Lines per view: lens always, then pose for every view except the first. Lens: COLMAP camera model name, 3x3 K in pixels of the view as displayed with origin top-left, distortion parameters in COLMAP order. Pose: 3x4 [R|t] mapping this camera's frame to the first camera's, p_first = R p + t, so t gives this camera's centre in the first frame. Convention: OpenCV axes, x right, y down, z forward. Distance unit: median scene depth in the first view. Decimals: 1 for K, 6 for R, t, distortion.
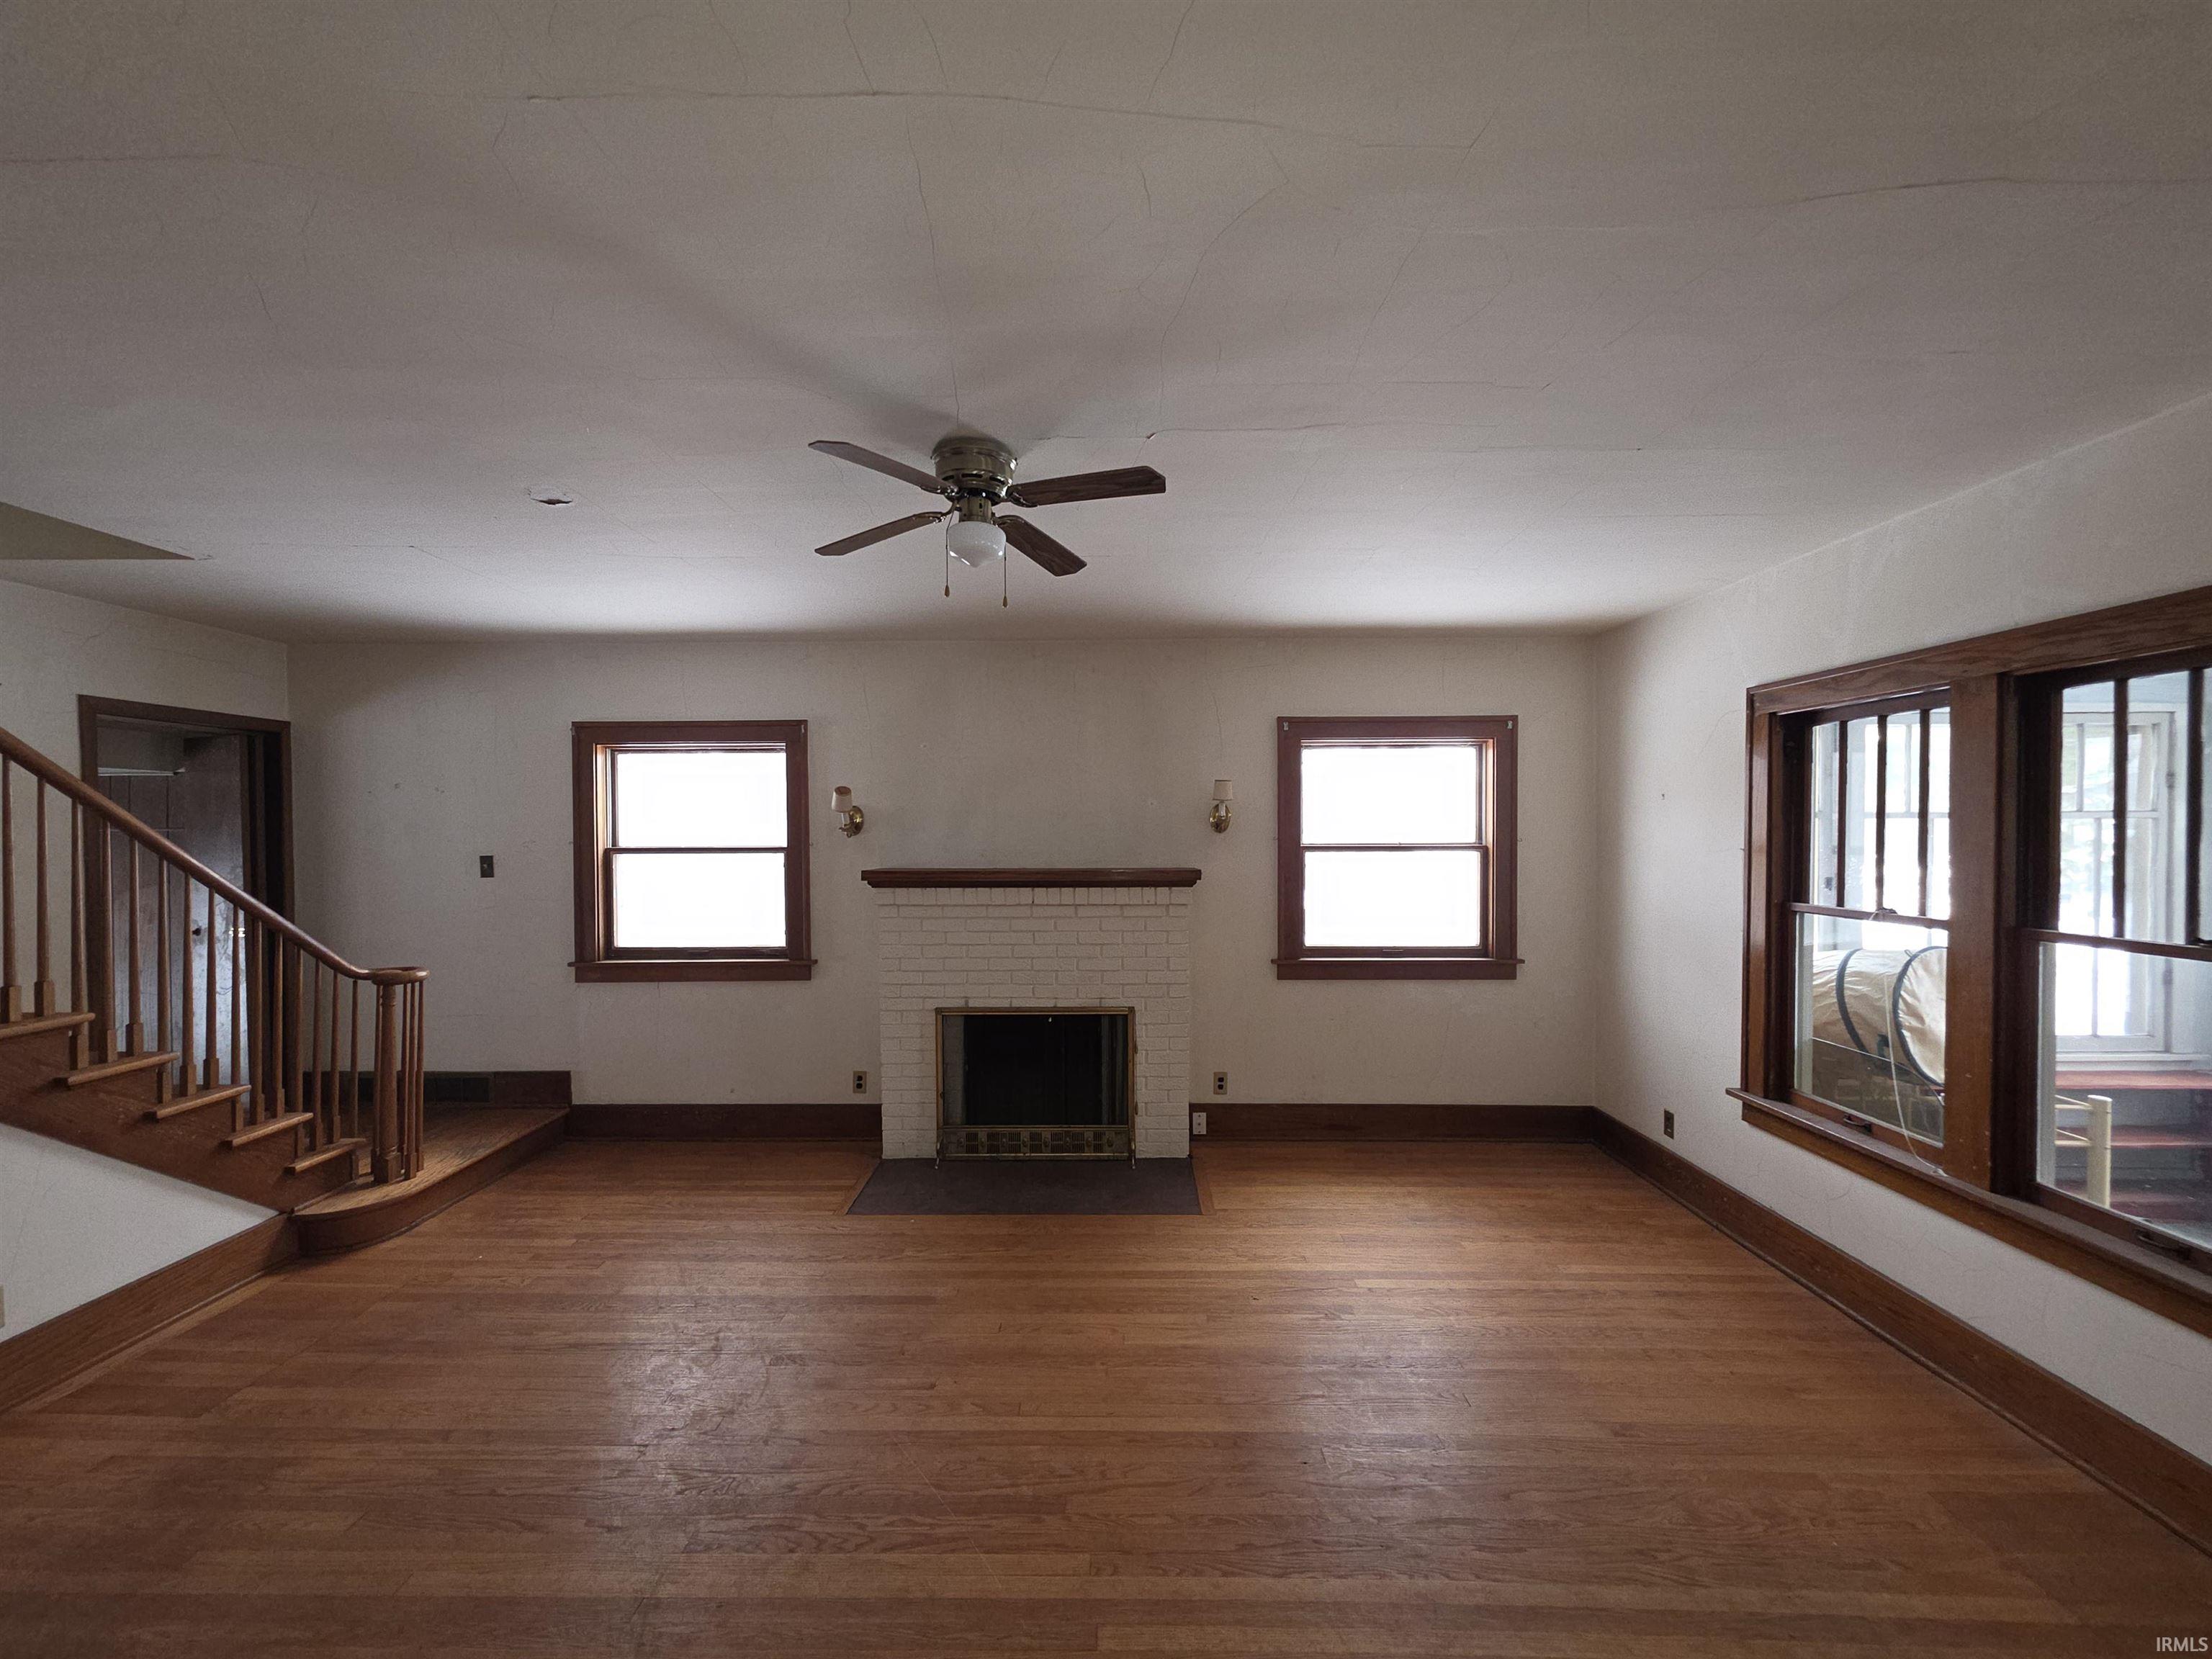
lens RADIAL K [[877.5, 0, 1101.6], [0, 877.5, 839.0], [0, 0, 1]] dist [-0.000381, -0.000375]
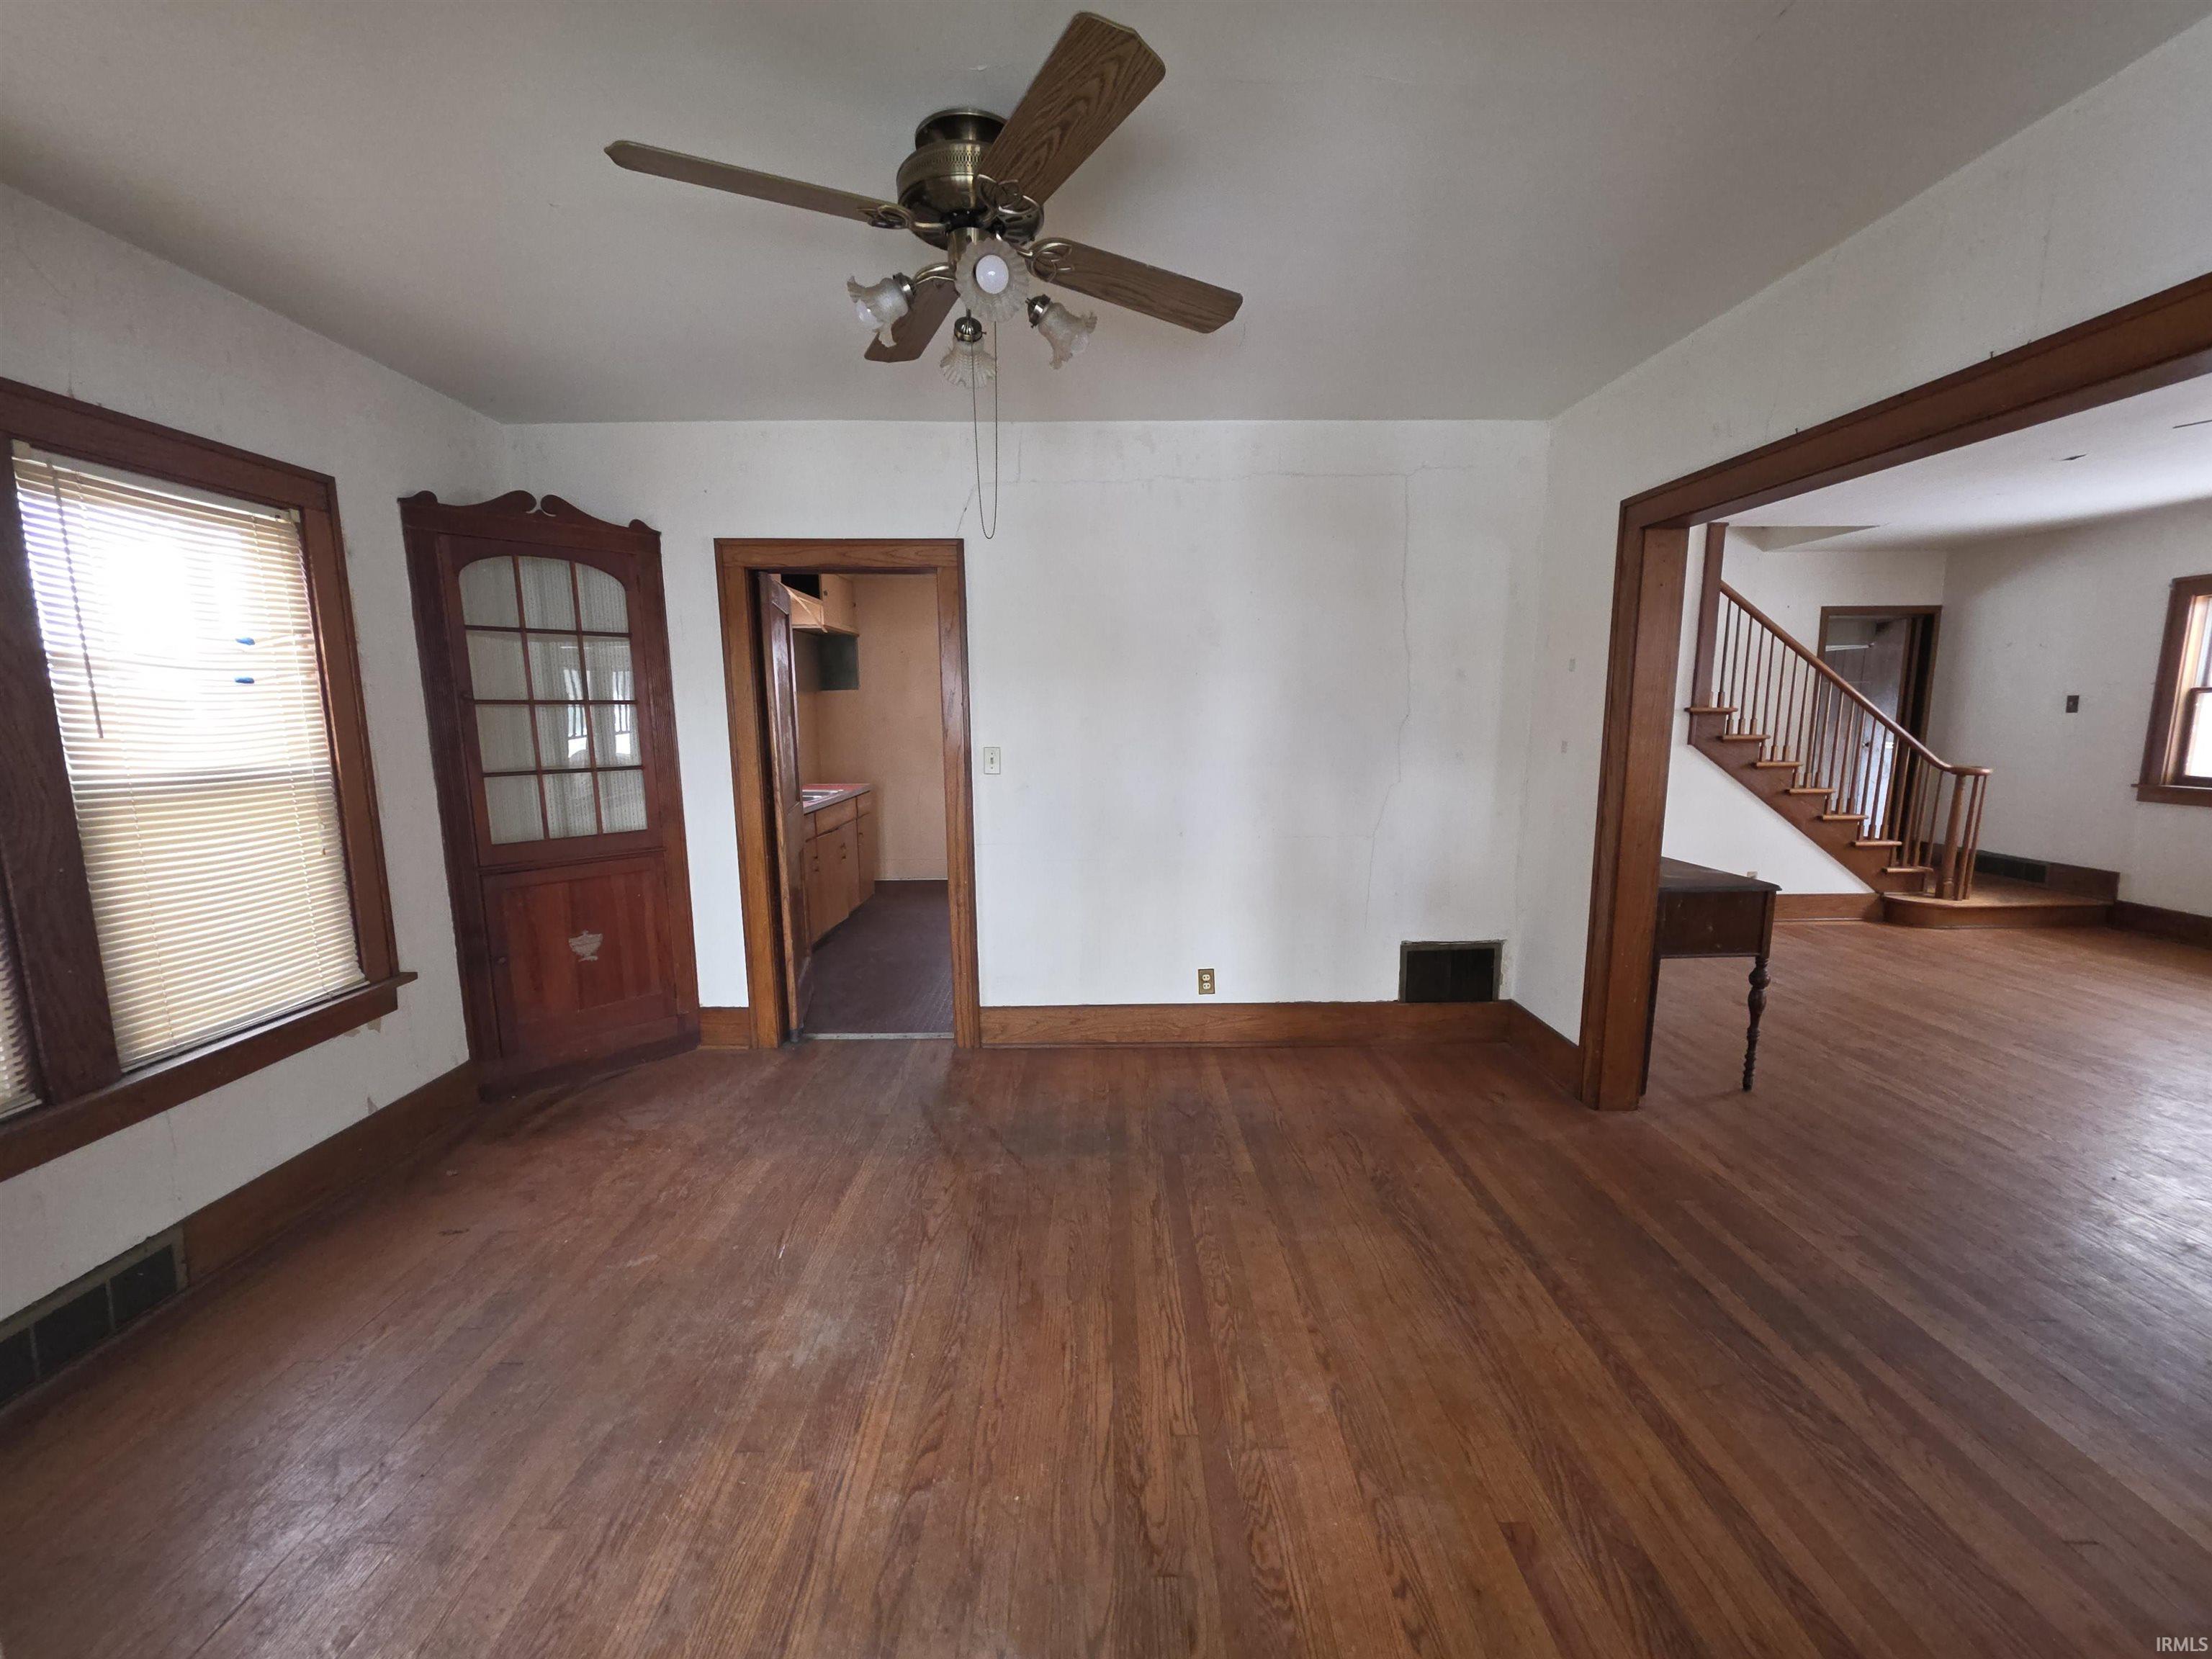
lens RADIAL K [[877.5, 0, 1105.8], [0, 877.5, 841.7], [0, 0, 1]] dist [-0.000381, -0.000375]
pose [[0.028010, 0.149025, -0.988437, 0.589033], [-0.002369, 0.988832, 0.149018, 0.044644], [0.999605, -0.001832, 0.028050, -0.474850]]
